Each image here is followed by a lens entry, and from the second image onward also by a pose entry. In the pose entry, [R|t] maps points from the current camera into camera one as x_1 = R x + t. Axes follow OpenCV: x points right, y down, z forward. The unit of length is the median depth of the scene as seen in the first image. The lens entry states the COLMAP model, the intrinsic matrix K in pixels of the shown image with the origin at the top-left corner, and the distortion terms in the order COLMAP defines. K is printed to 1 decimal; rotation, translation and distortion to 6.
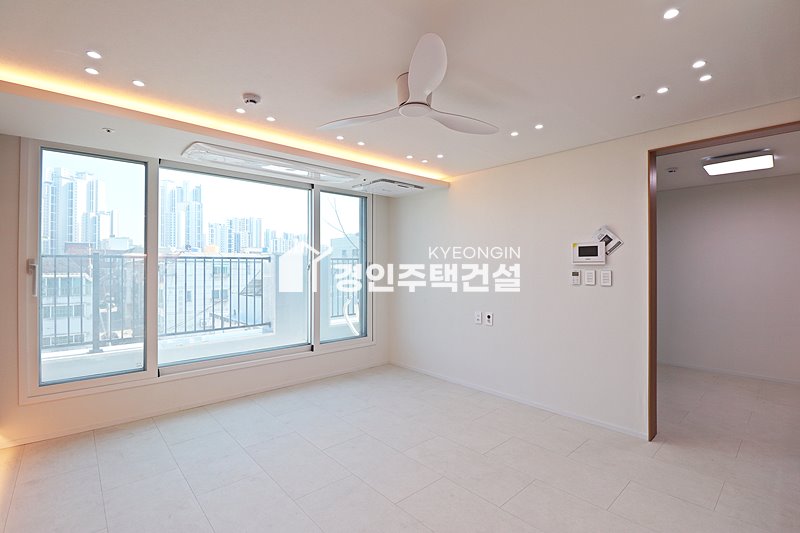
lens RADIAL K [[371.1, 0, 404.7], [0, 371.1, 265.6], [0, 0, 1]] dist [-0.002119, -0.005805]
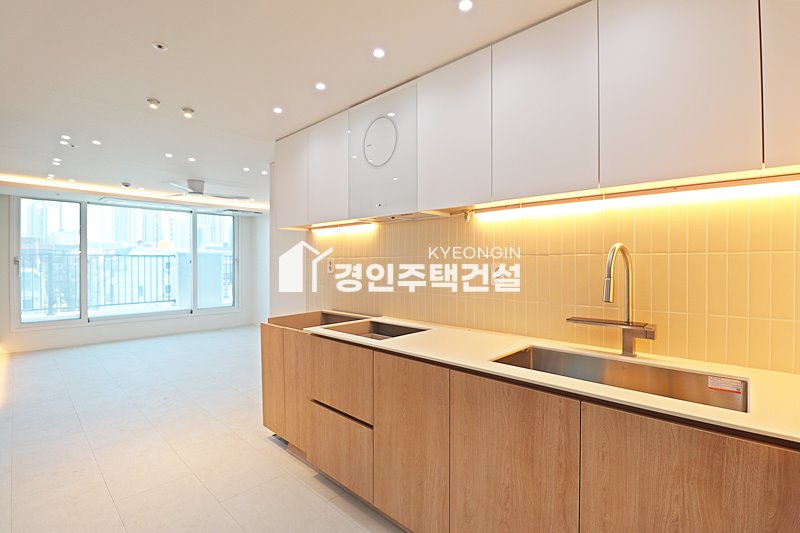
lens RADIAL K [[371.1, 0, 395.2], [0, 371.1, 263.5], [0, 0, 1]] dist [-0.002119, -0.005805]
pose [[0.997824, -0.000784, 0.065926, 0.491202], [0.000308, 0.999974, 0.007227, 0.001333], [-0.065930, -0.007191, 0.997798, -0.617703]]
